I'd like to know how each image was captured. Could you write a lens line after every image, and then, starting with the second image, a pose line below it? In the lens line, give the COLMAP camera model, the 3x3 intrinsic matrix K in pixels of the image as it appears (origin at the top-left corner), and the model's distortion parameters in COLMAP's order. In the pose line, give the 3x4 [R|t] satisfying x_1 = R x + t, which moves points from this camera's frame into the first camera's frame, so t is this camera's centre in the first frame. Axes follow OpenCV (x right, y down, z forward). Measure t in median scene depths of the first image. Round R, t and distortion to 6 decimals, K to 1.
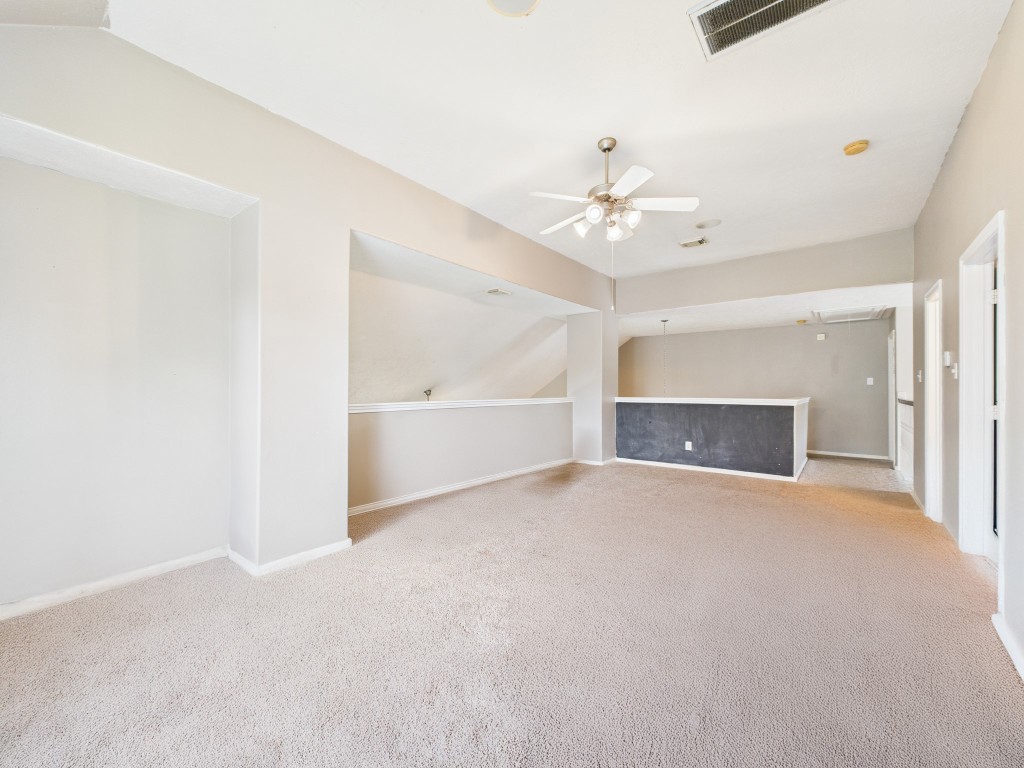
lens RADIAL K [[414.0, 0, 512.2], [0, 414.0, 382.0], [0, 0, 1]] dist [0.001000, 0.000644]
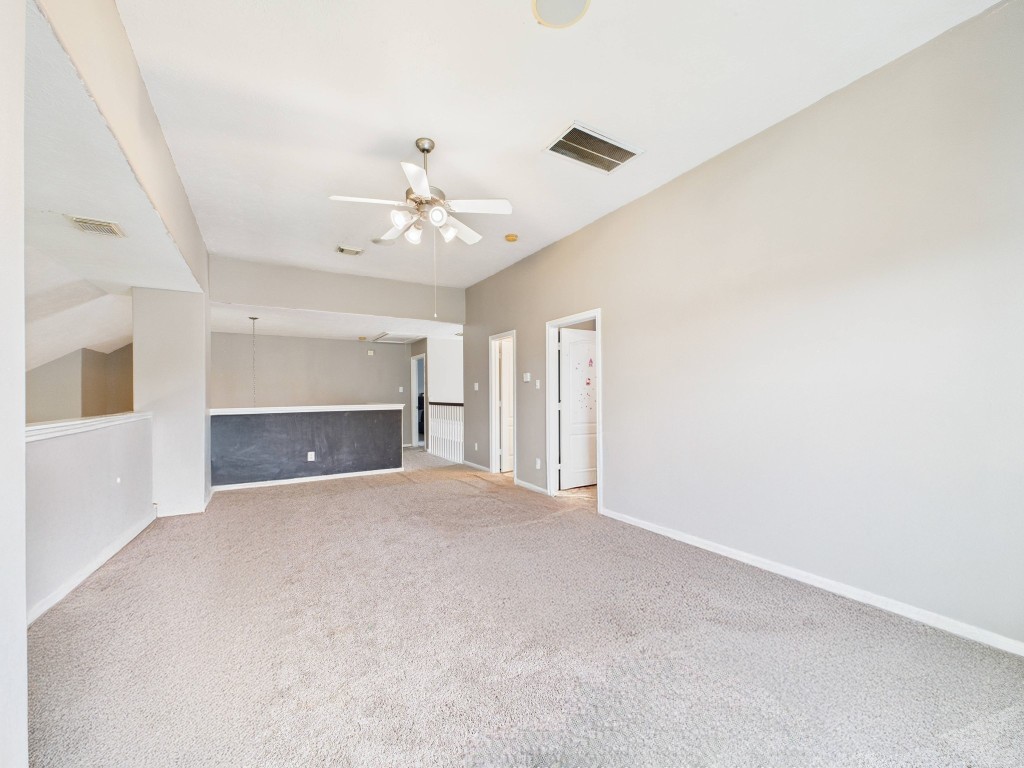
lens RADIAL K [[414.0, 0, 511.0], [0, 414.0, 391.0], [0, 0, 1]] dist [0.001000, 0.000644]
pose [[0.342565, 0.002431, 0.939491, -0.317164], [-0.004889, 0.999988, -0.000805, 0.002138], [-0.939481, -0.004317, 0.342573, 0.245948]]
